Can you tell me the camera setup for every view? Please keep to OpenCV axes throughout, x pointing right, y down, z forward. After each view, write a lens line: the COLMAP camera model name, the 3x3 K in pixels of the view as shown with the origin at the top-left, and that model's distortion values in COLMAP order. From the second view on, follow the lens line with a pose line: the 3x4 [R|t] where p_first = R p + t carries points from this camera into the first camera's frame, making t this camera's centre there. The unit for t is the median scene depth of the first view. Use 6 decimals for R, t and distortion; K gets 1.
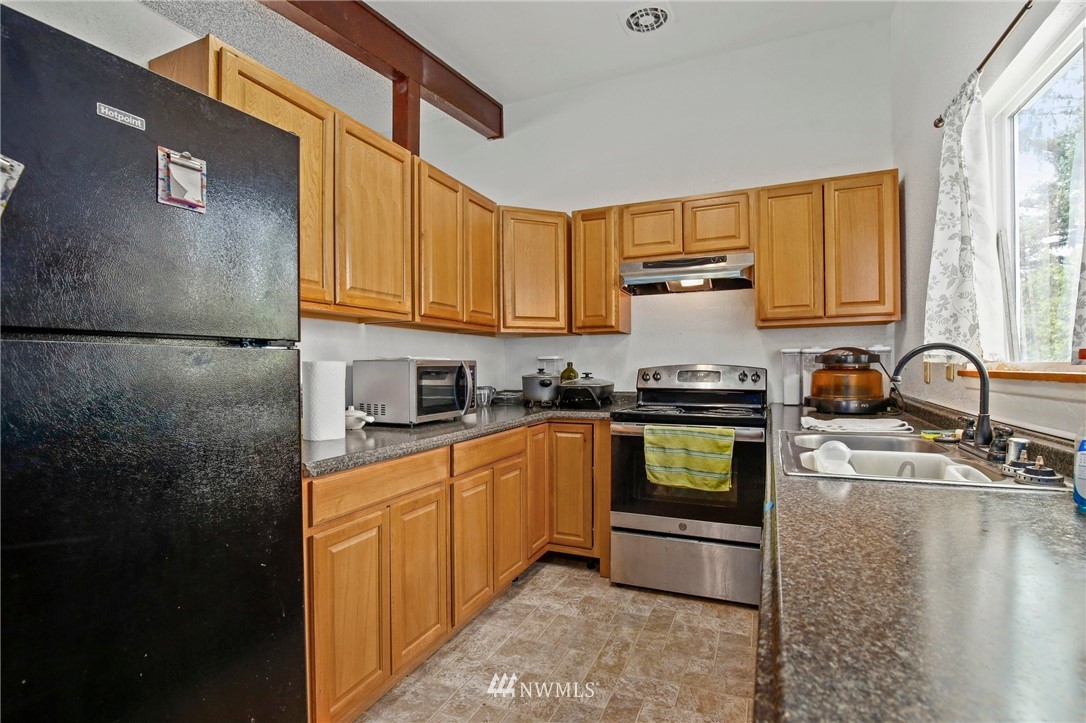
lens RADIAL K [[509.7, 0, 543.1], [0, 509.7, 386.8], [0, 0, 1]] dist [-0.028164, 0.001538]
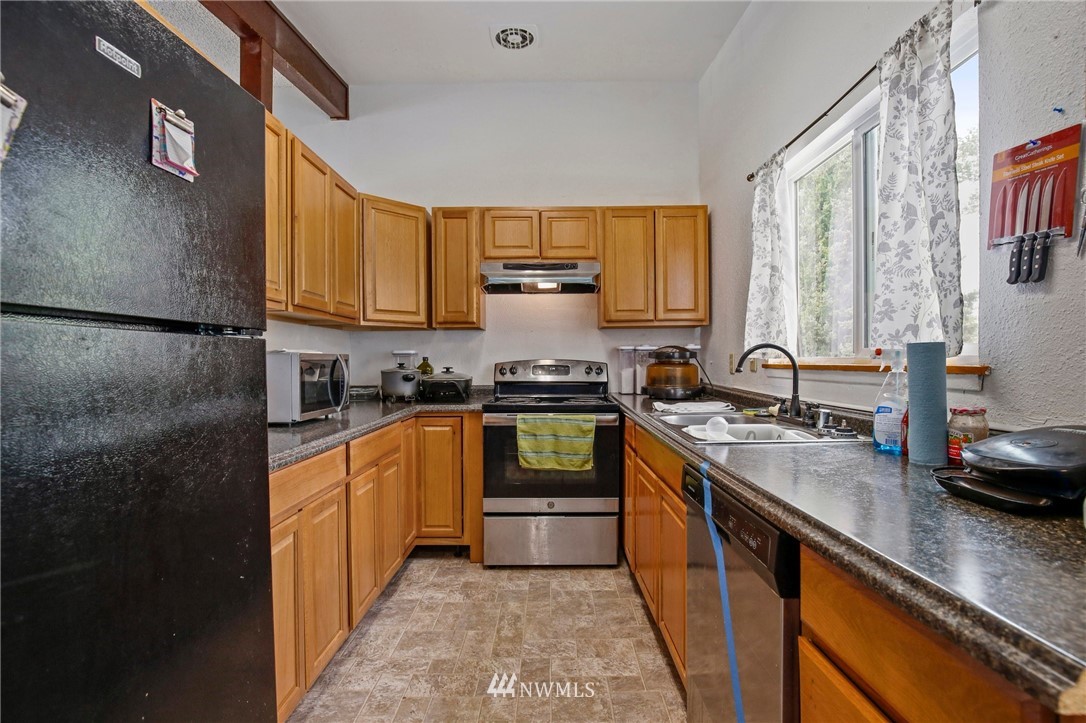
lens RADIAL K [[509.7, 0, 543.1], [0, 509.7, 386.8], [0, 0, 1]] dist [-0.028164, 0.001538]
pose [[0.918797, -0.017078, 0.394361, -0.178214], [0.013972, 0.999845, 0.010745, 0.004165], [-0.394483, -0.004362, 0.918893, -0.017673]]
